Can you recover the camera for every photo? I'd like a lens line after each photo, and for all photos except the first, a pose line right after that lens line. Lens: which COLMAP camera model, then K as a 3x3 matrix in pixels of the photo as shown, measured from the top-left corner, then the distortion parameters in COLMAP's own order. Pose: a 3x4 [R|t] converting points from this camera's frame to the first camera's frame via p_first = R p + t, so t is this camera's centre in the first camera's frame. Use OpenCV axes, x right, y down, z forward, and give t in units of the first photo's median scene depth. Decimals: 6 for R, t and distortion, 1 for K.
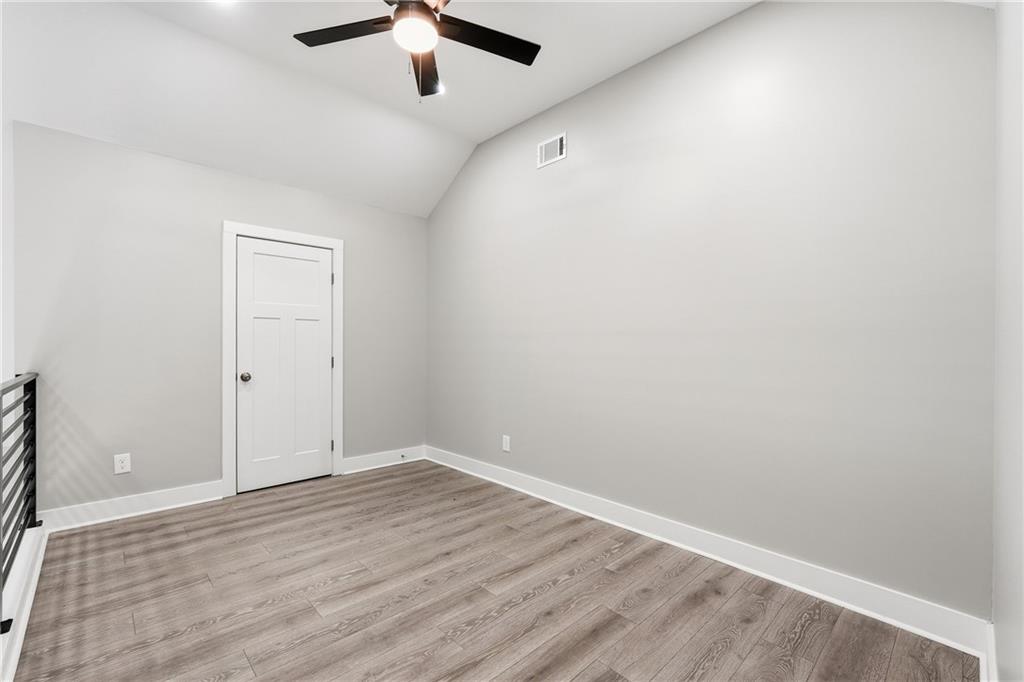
lens RADIAL K [[436.1, 0, 512.0], [0, 436.1, 341.0], [0, 0, 1]] dist [-0.000238, -0.000036]
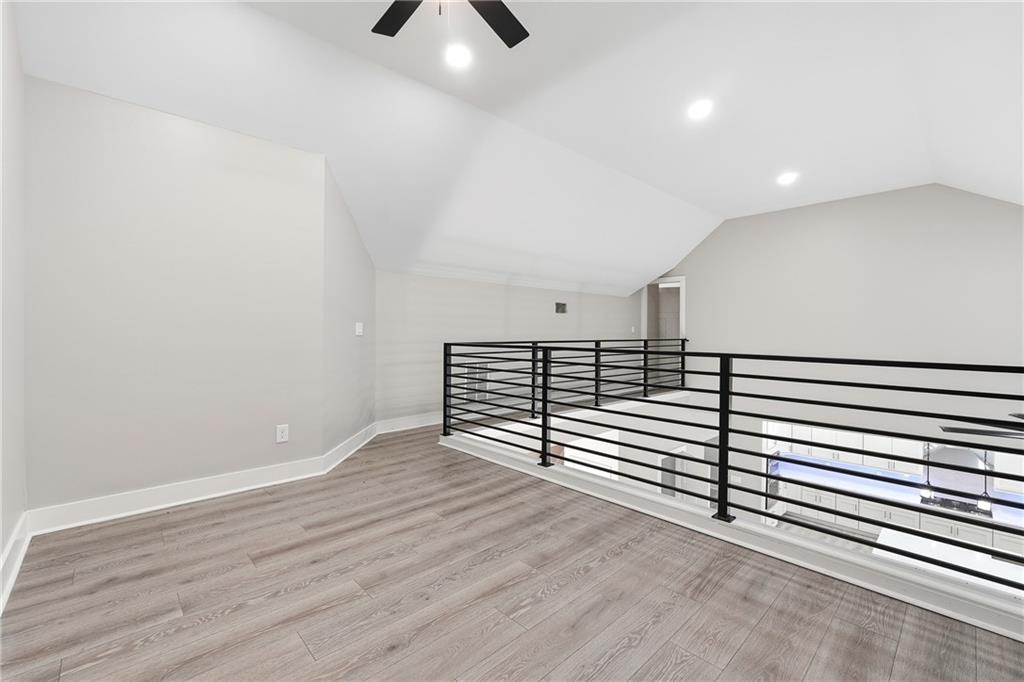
lens RADIAL K [[436.1, 0, 512.0], [0, 436.1, 341.0], [0, 0, 1]] dist [-0.000238, -0.000036]
pose [[-0.999887, -0.013131, 0.007341, -0.389926], [-0.013015, 0.999793, 0.015631, 0.047546], [-0.007545, 0.015533, -0.999851, 1.981373]]
